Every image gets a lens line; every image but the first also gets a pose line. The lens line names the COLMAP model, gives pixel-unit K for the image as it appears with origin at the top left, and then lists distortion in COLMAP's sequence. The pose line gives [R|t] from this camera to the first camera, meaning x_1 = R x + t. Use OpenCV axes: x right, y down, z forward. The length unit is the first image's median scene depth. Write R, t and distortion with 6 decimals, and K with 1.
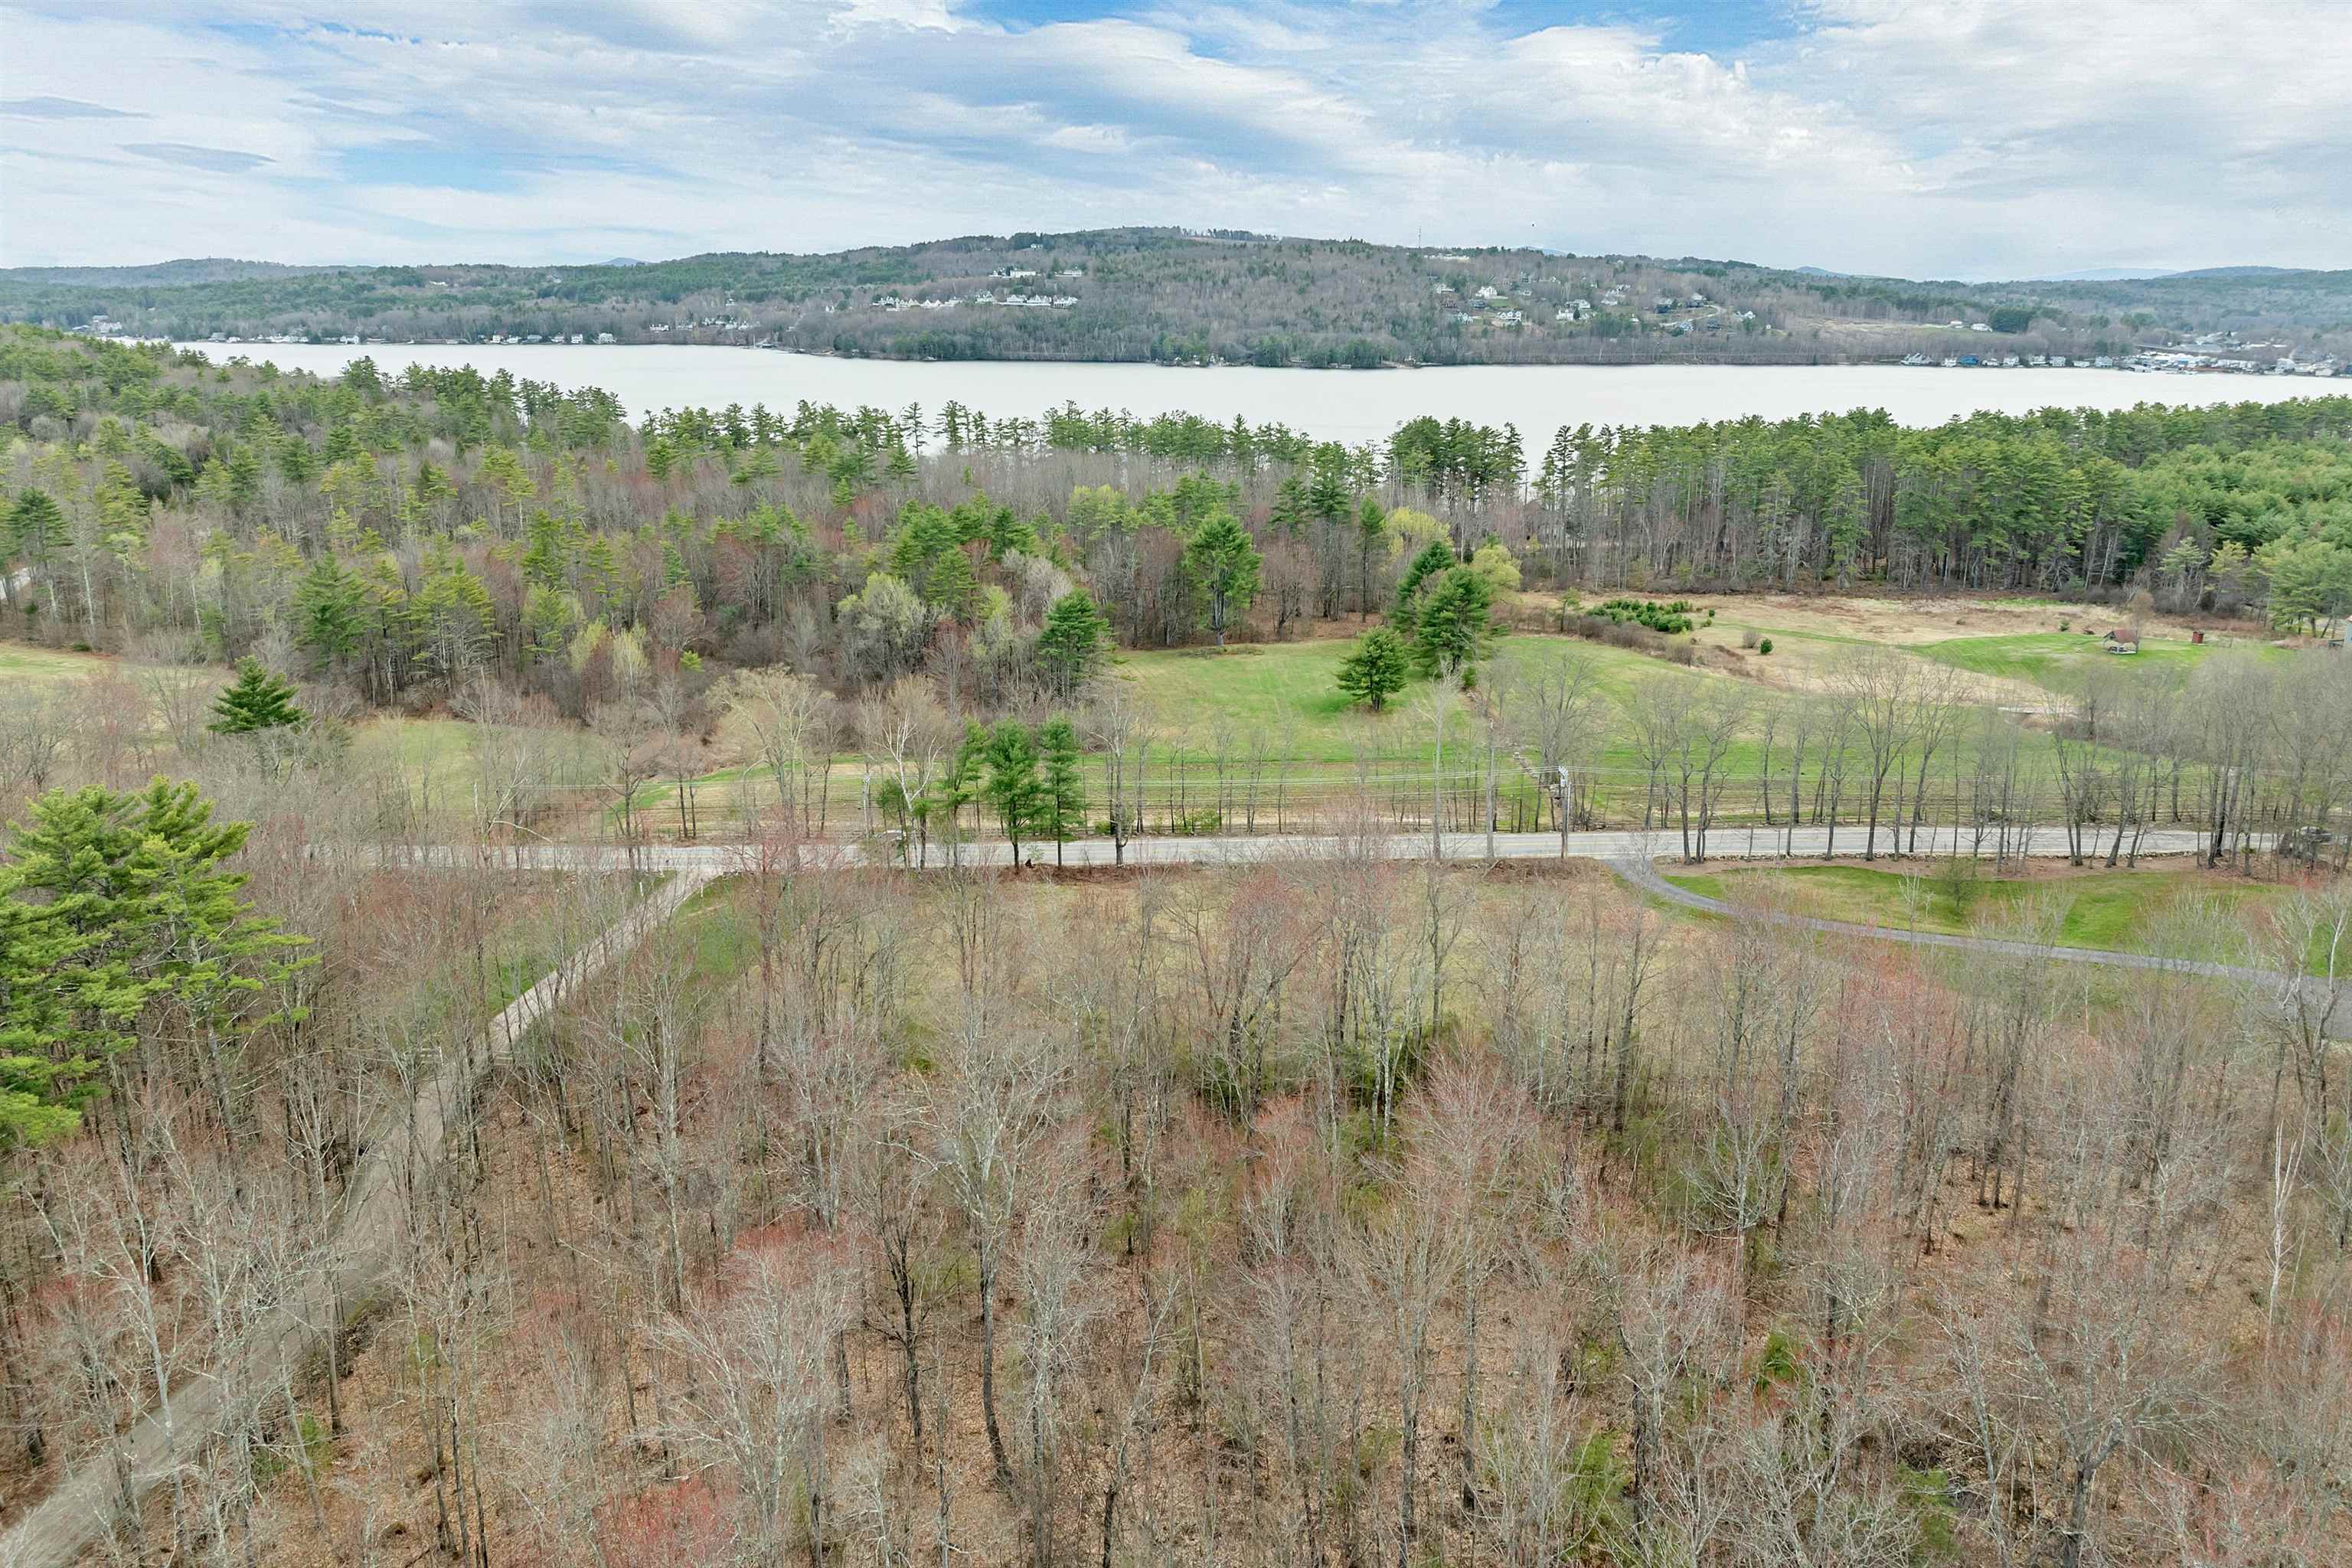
lens RADIAL K [[1742.7, 0, 1179.9], [0, 1742.7, 770.4], [0, 0, 1]] dist [-0.030680, 0.002806]
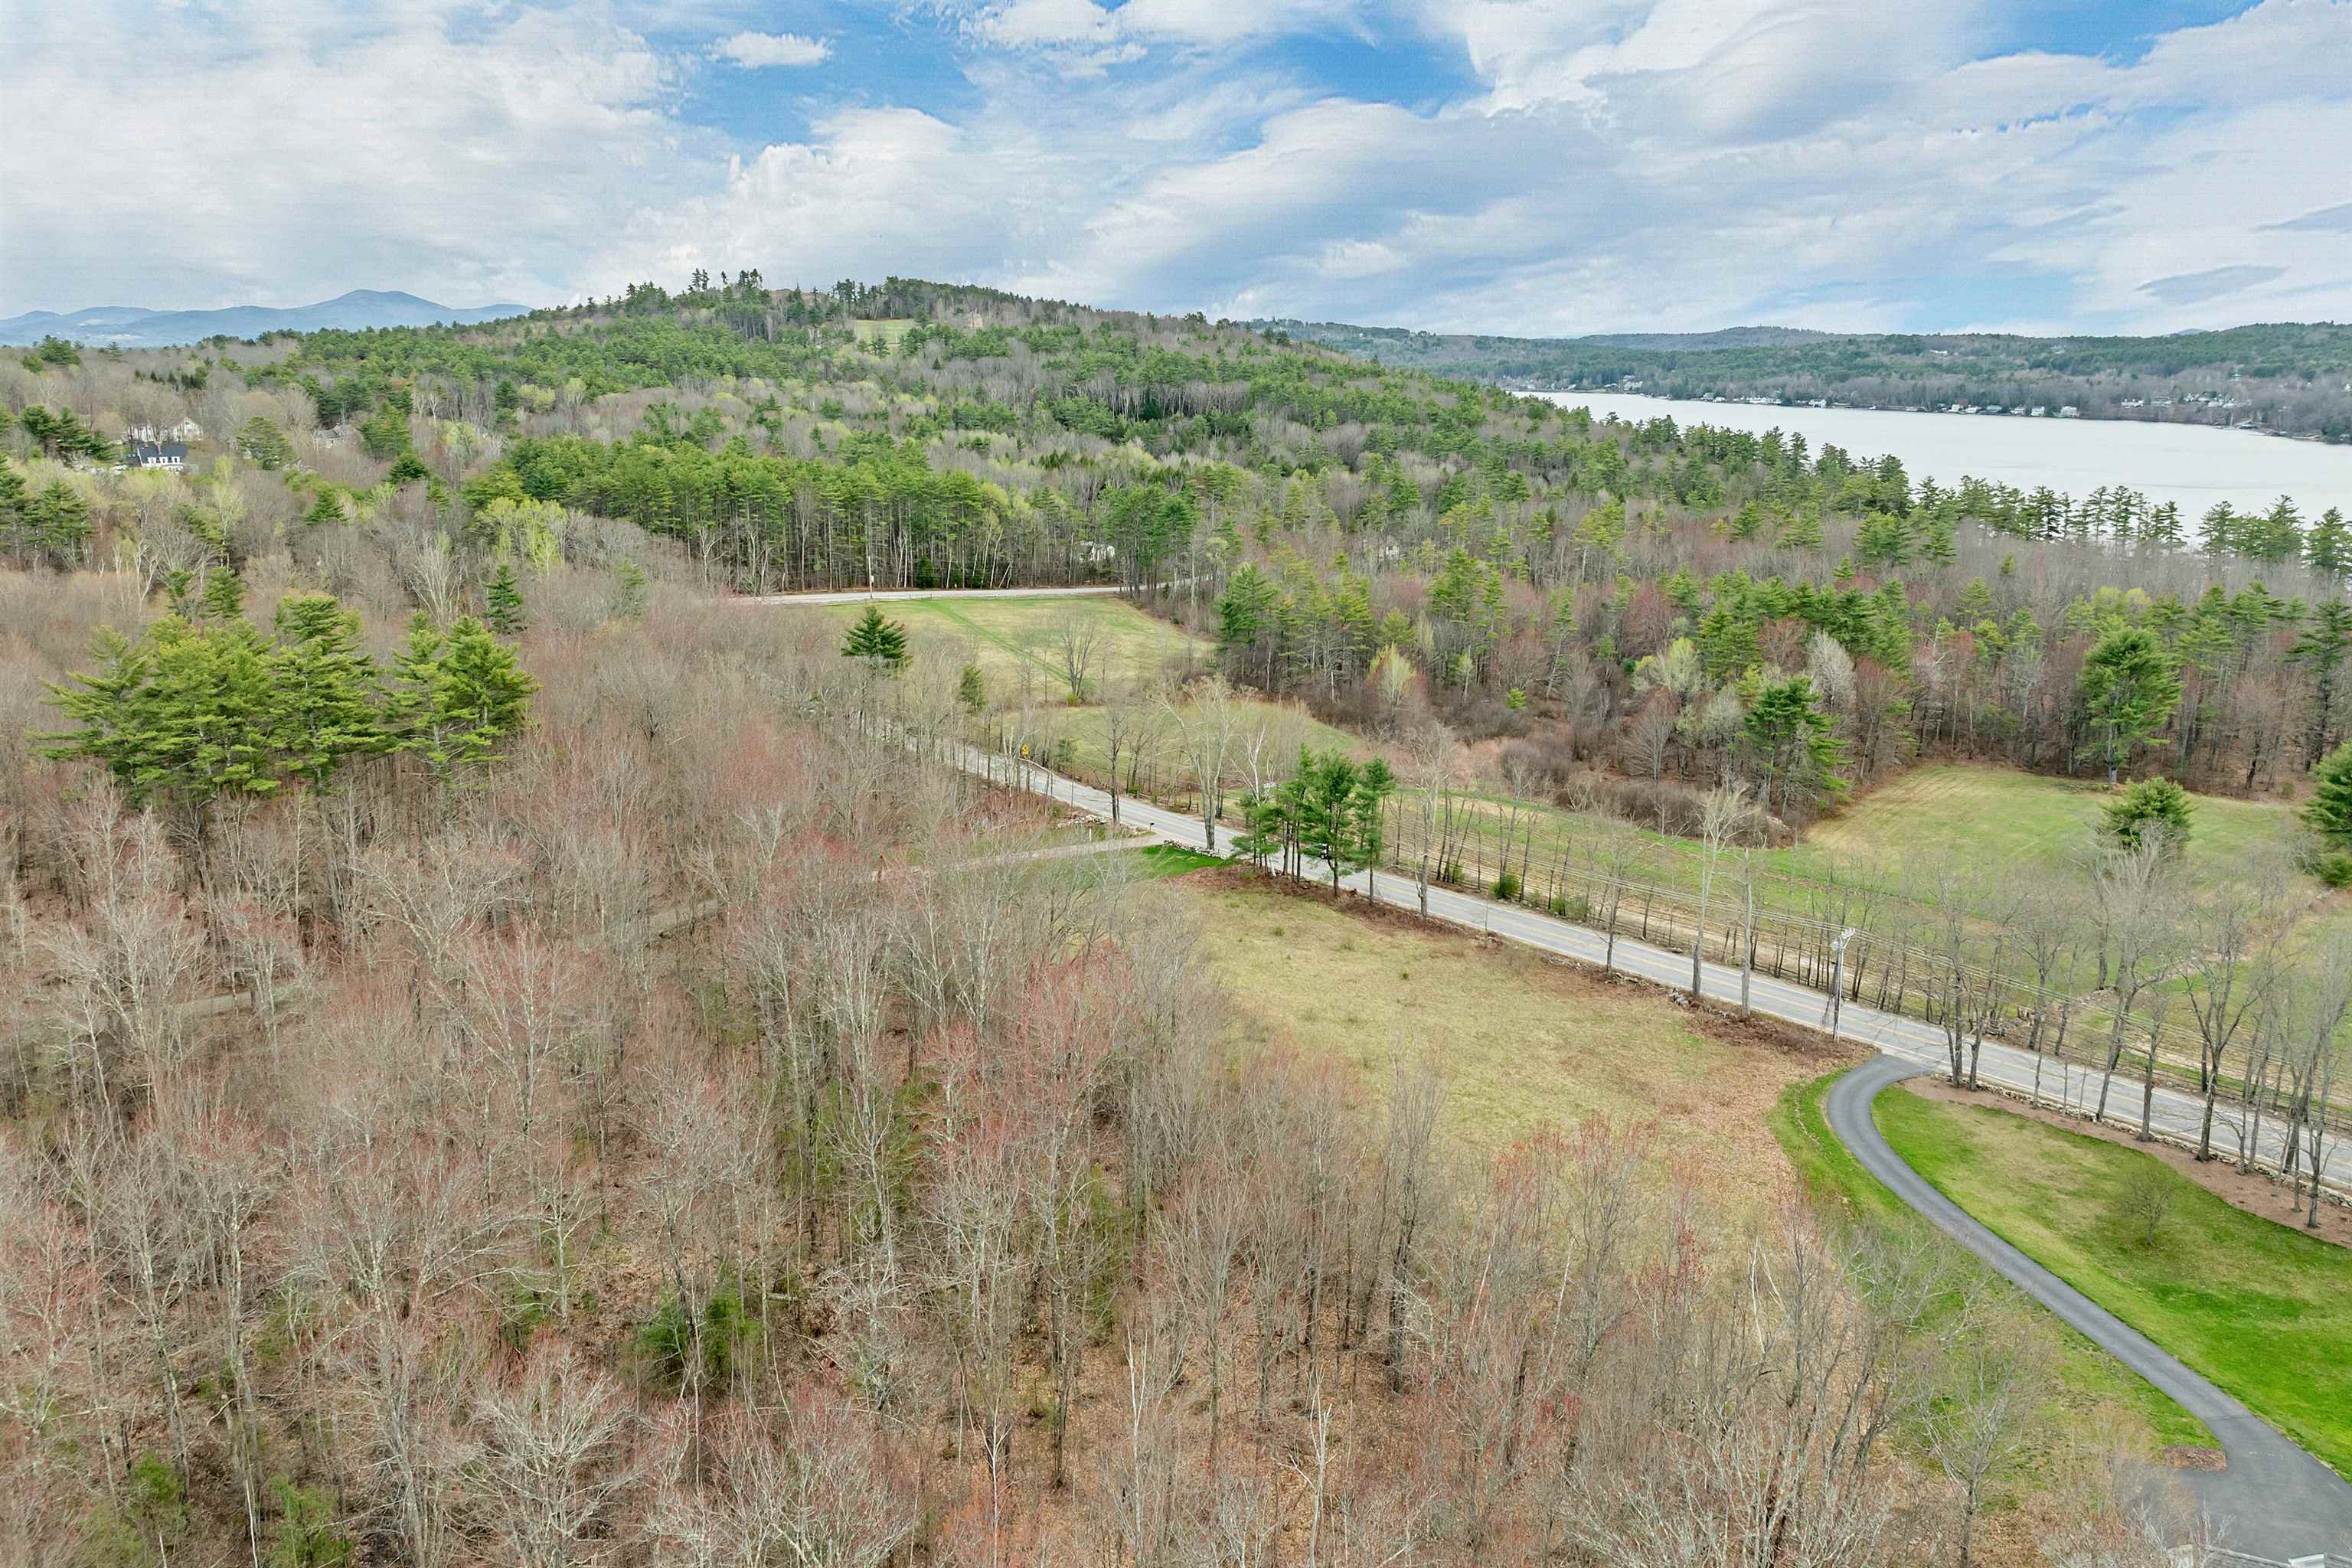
lens RADIAL K [[1742.7, 0, 1179.9], [0, 1742.7, 770.4], [0, 0, 1]] dist [-0.030680, 0.002806]
pose [[0.643502, 0.181990, -0.743495, 0.096387], [-0.209889, 0.976048, 0.057252, -0.008632], [0.736106, 0.119210, 0.666286, 0.031671]]
